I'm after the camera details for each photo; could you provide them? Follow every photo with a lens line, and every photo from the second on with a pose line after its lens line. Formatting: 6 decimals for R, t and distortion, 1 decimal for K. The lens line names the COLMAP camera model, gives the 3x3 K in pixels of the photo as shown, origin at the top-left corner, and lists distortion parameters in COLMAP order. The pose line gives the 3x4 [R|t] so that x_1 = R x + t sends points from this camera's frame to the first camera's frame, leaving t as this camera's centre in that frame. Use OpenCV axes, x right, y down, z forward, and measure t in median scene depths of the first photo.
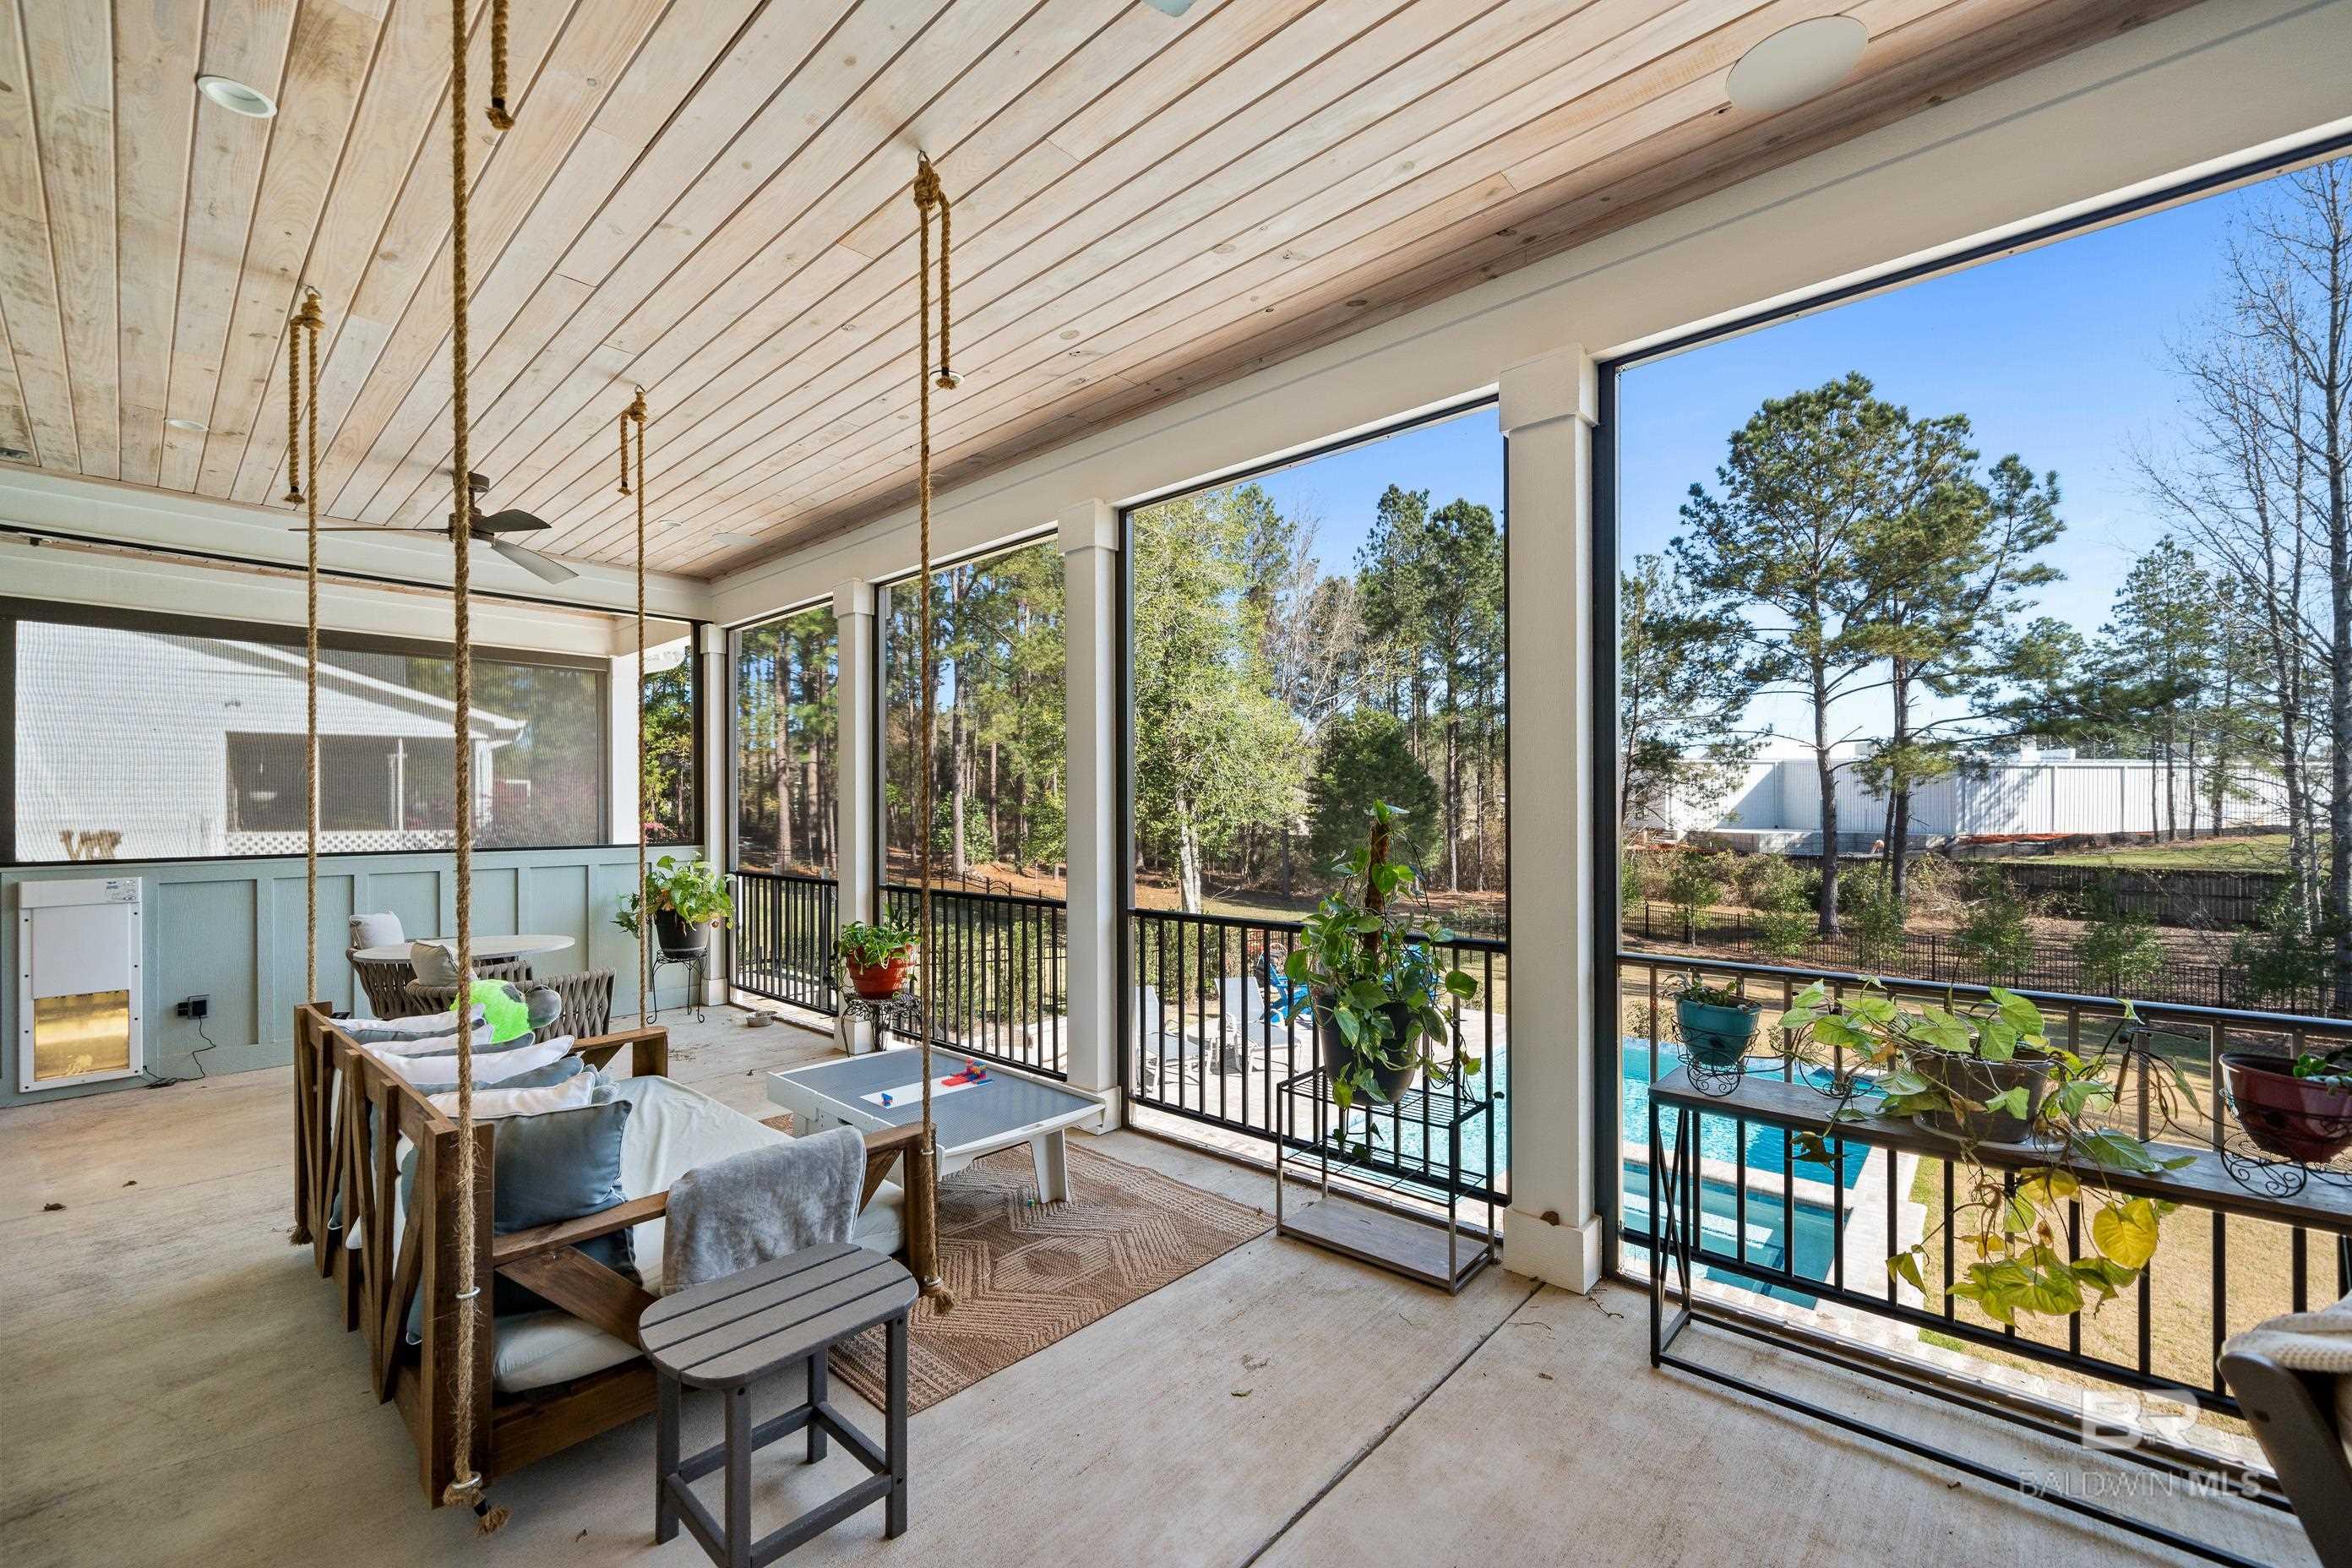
lens RADIAL K [[938.3, 0, 1183.3], [0, 938.3, 806.2], [0, 0, 1]] dist [-0.001441, -0.000014]
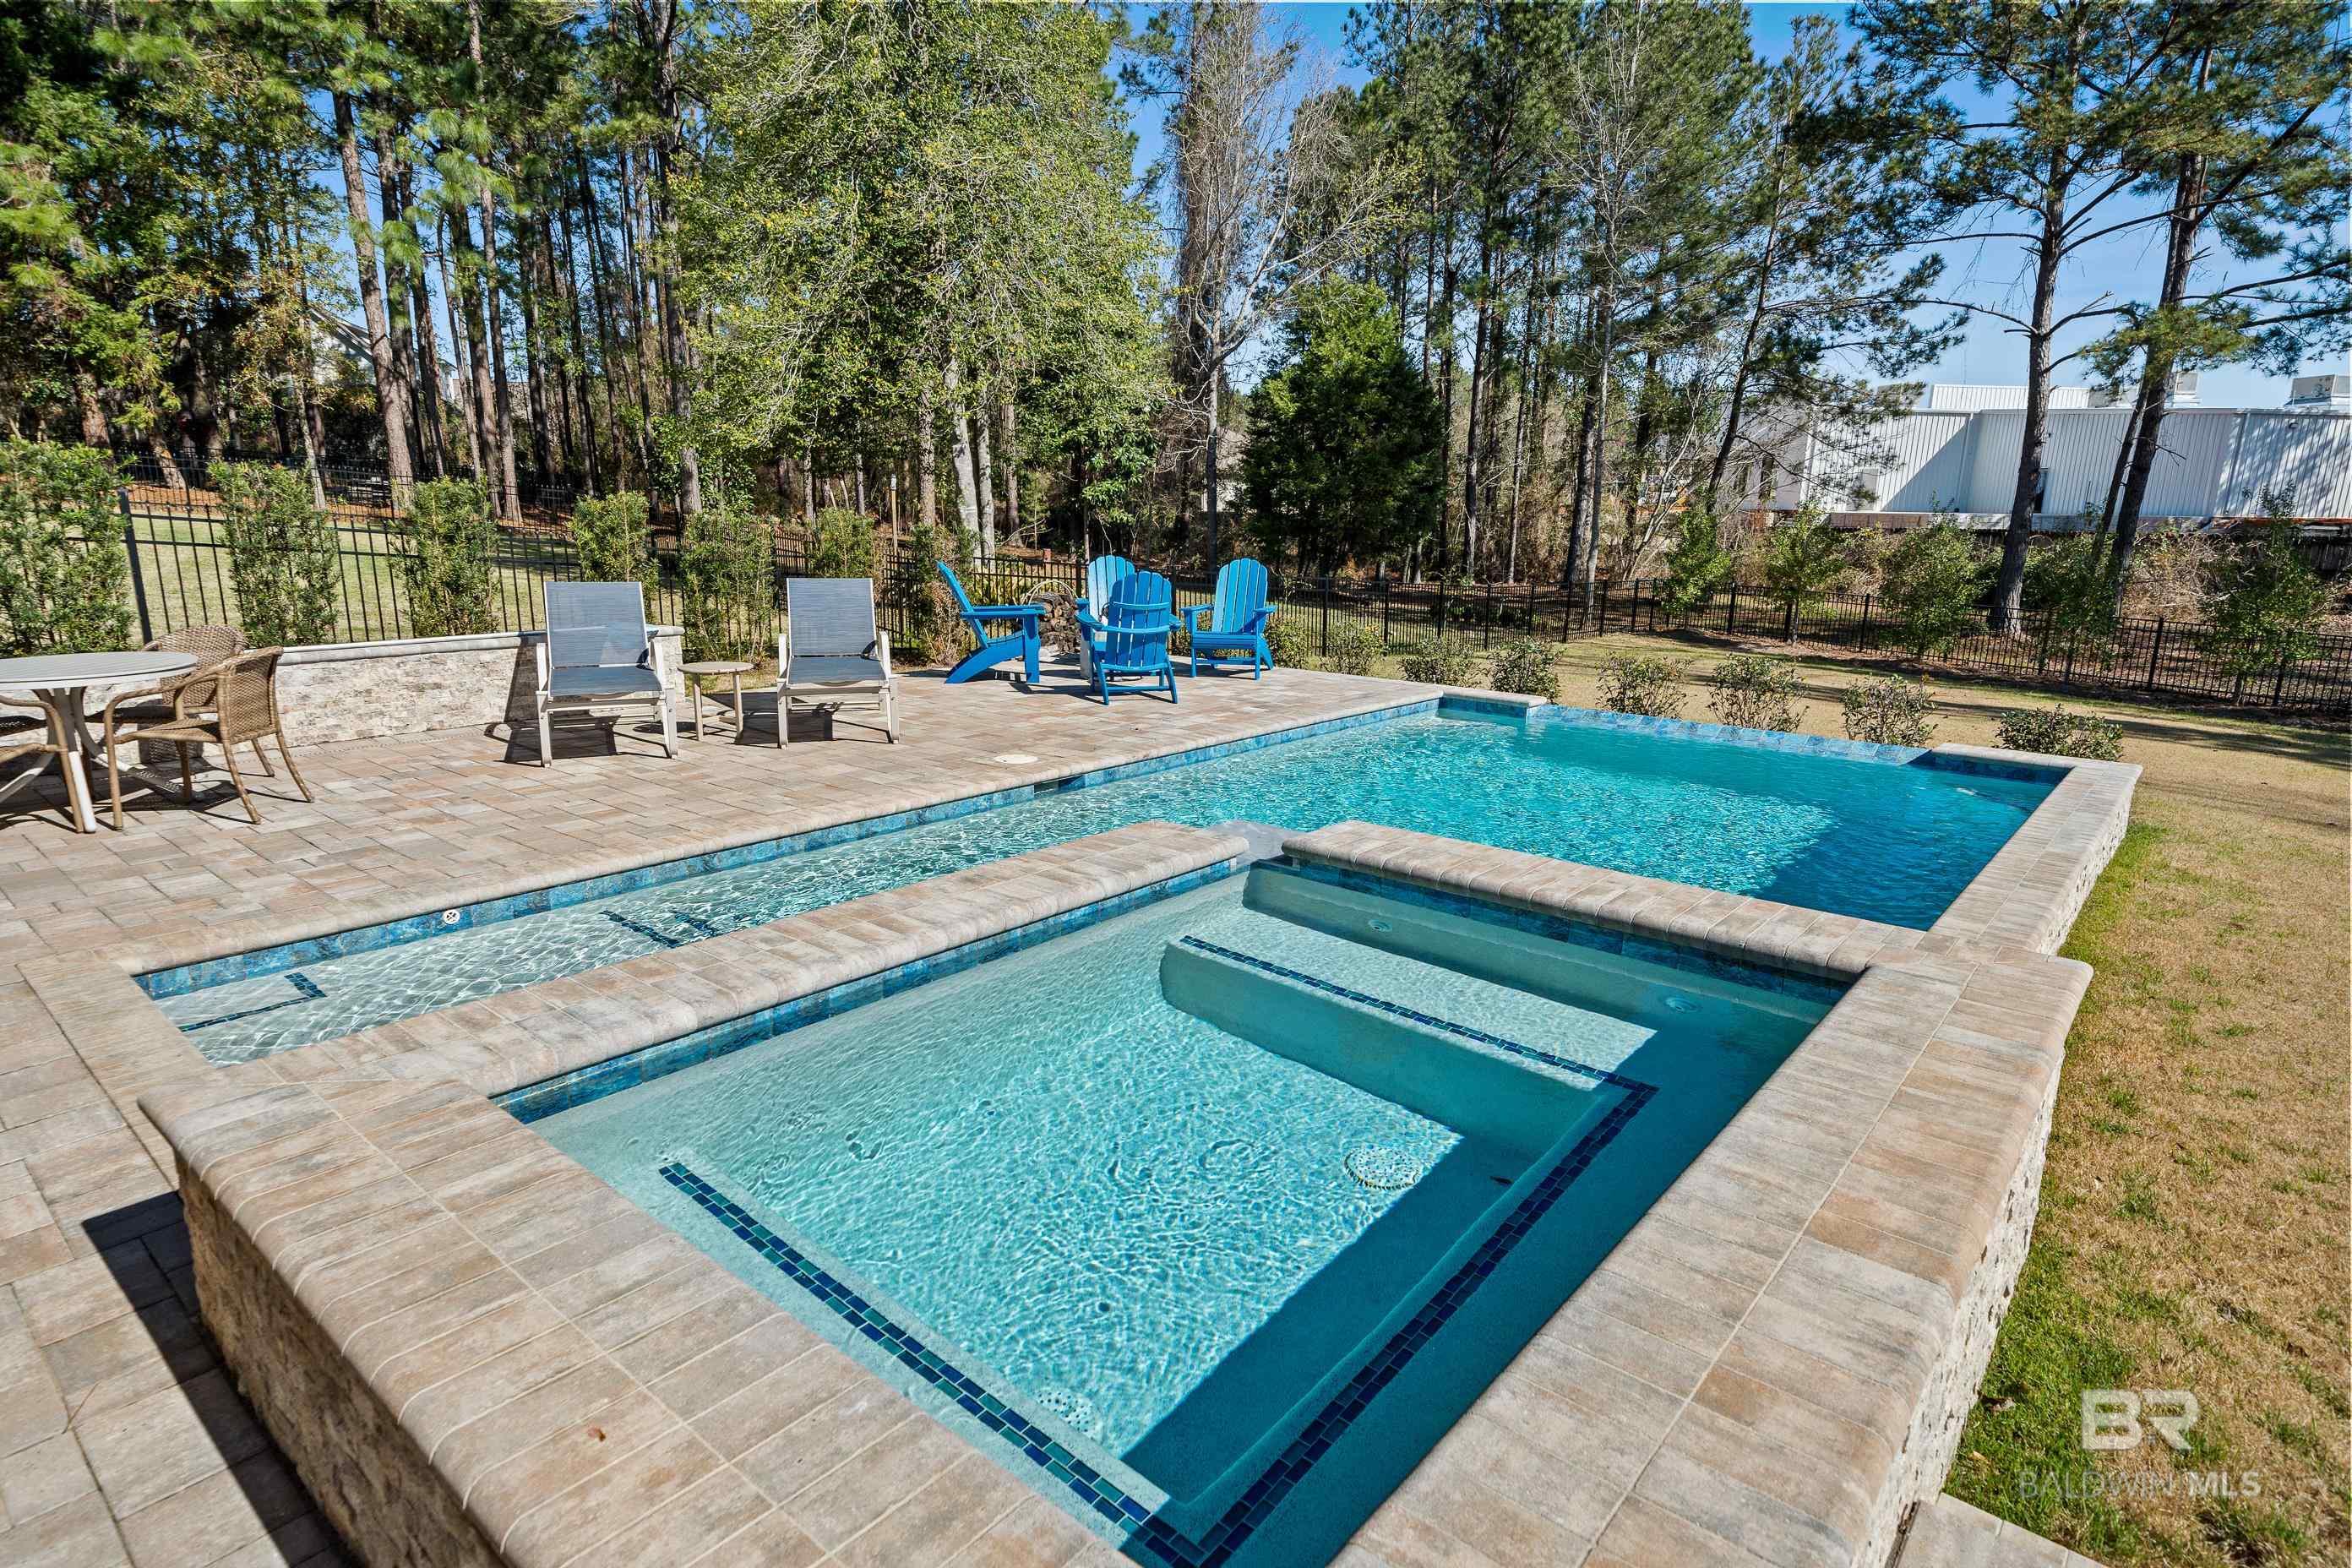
lens RADIAL K [[1263.9, 0, 1180.5], [0, 1263.9, 796.9], [0, 0, 1]] dist [0.000031, 0.001308]
pose [[0.999741, 0.012308, 0.019154, 0.097850], [-0.016348, 0.973600, 0.227677, 0.057803], [-0.015846, -0.227931, 0.973548, 0.120305]]
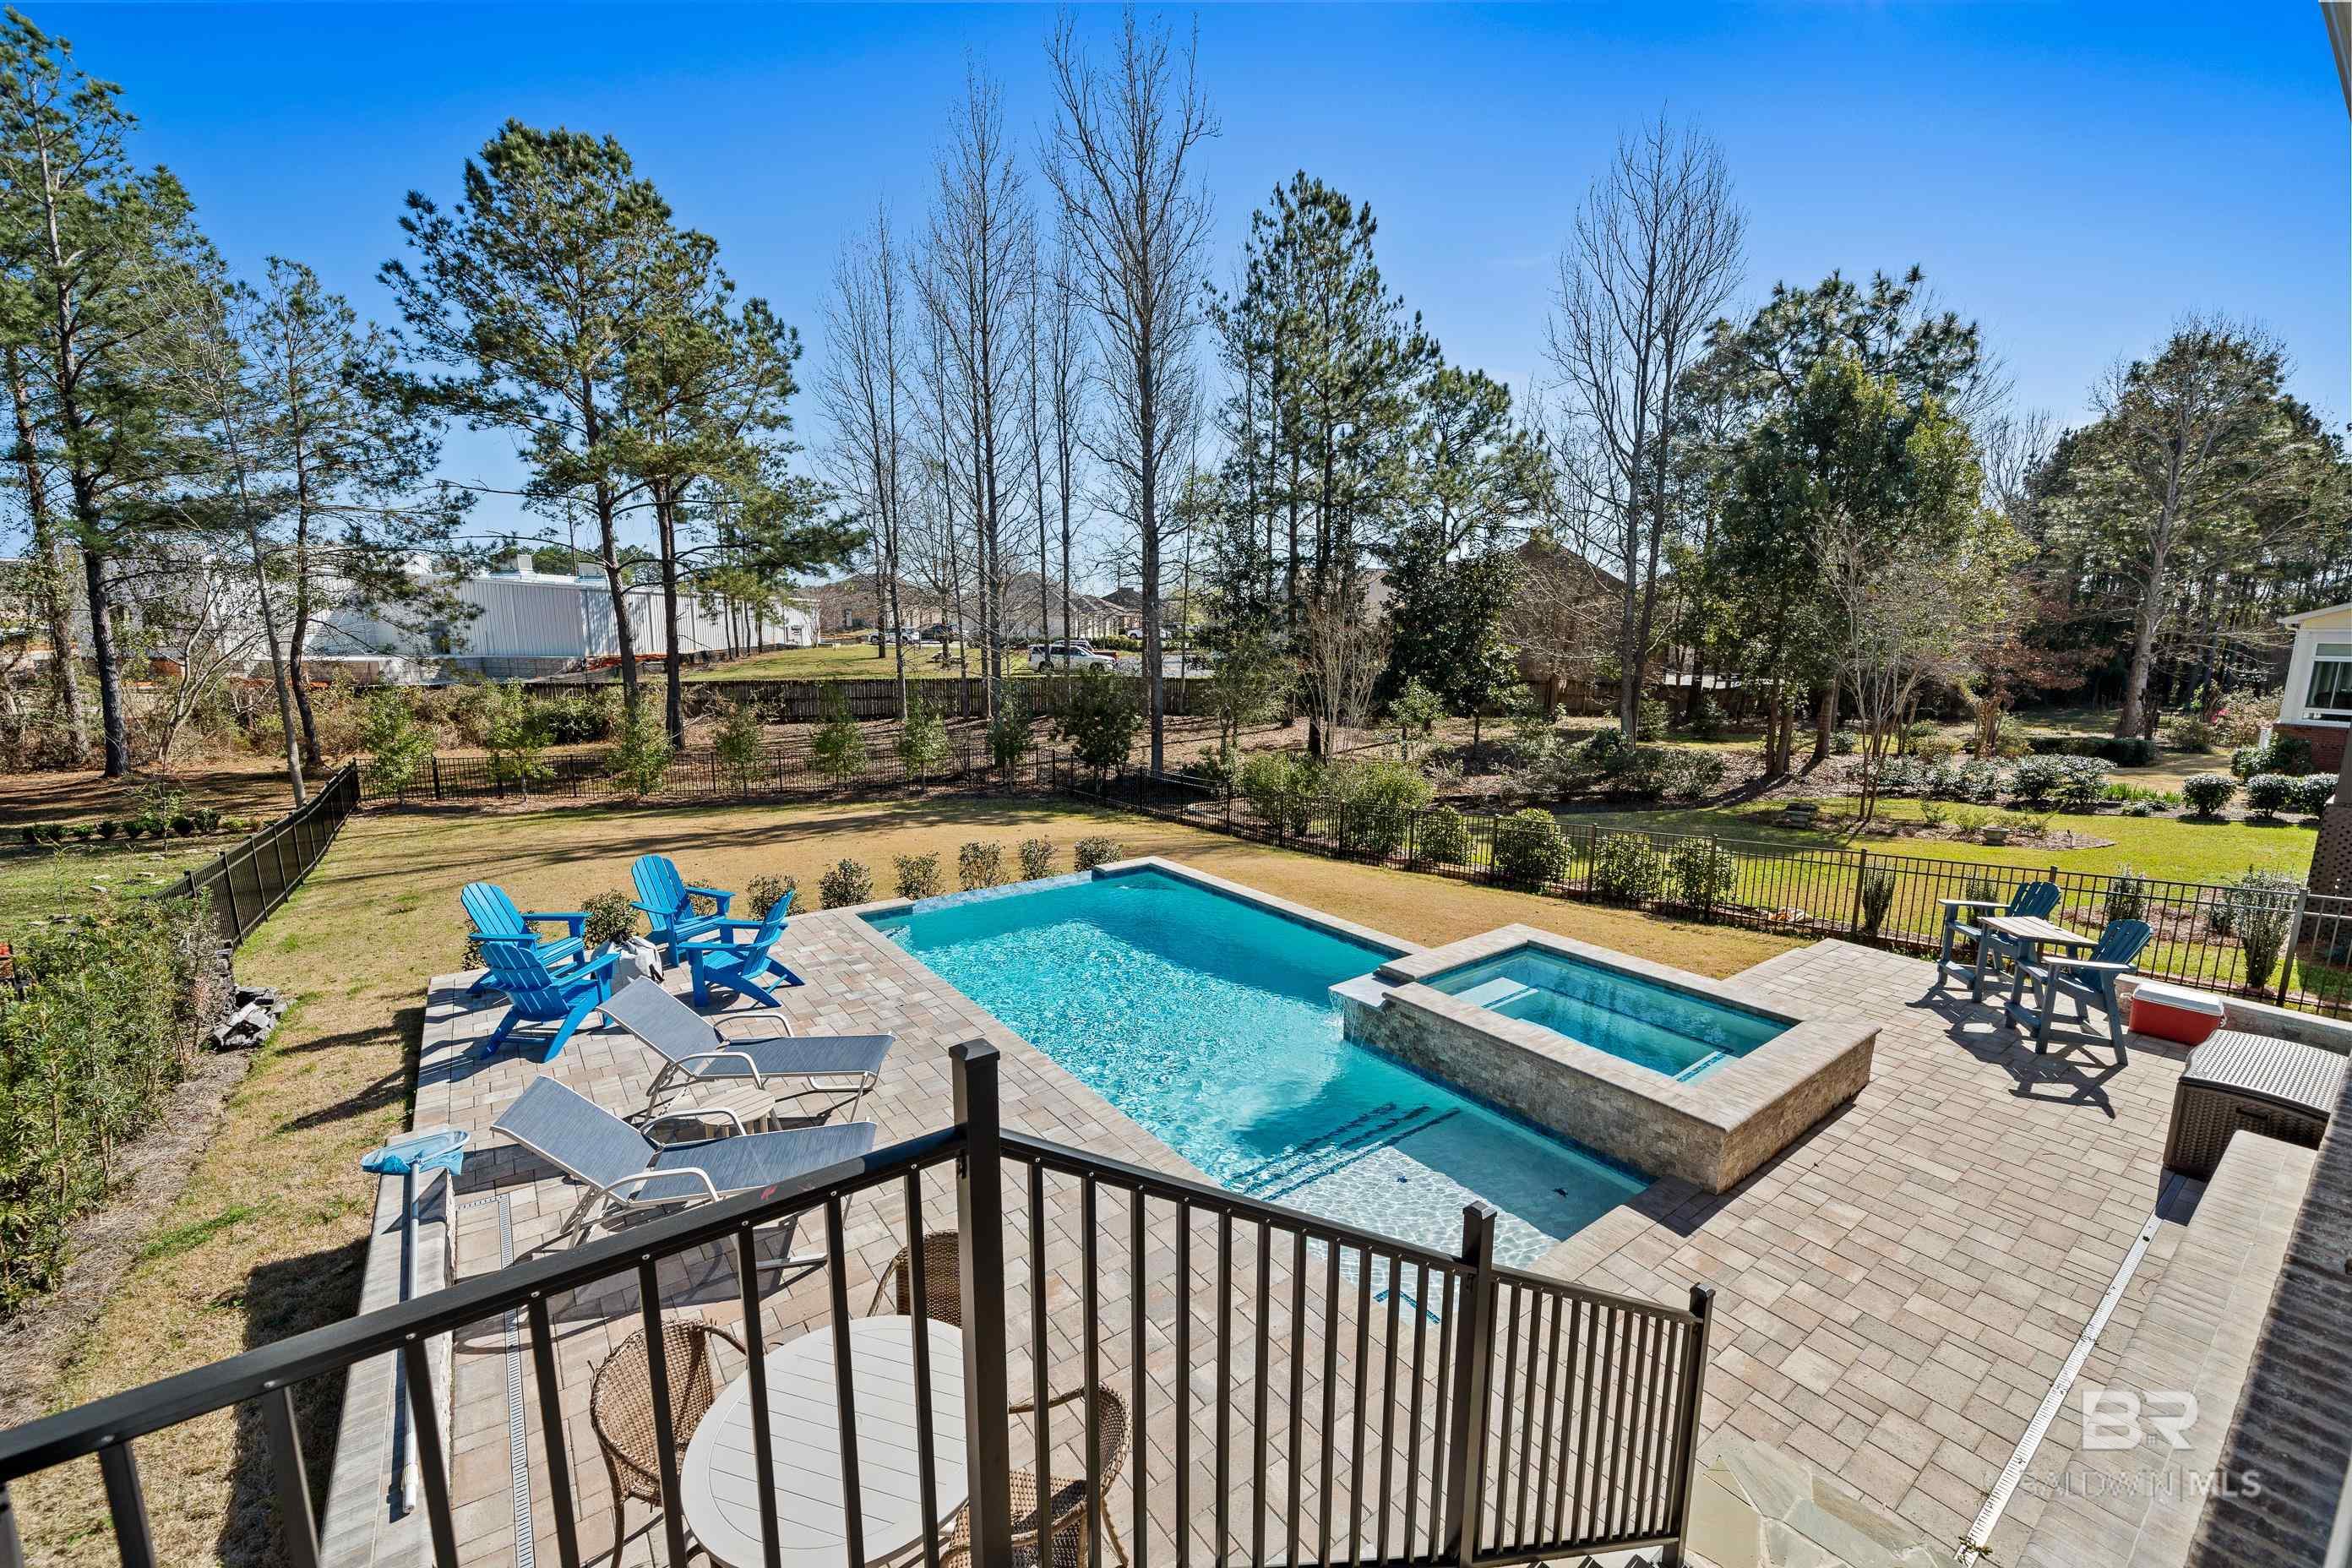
lens RADIAL K [[952.9, 0, 1176.5], [0, 952.9, 790.9], [0, 0, 1]] dist [-0.000860, -0.000213]
pose [[0.210701, -0.161153, 0.964176, -0.143741], [-0.004961, 0.986129, 0.165907, -0.001570], [-0.977538, -0.039740, 0.206979, 0.253291]]
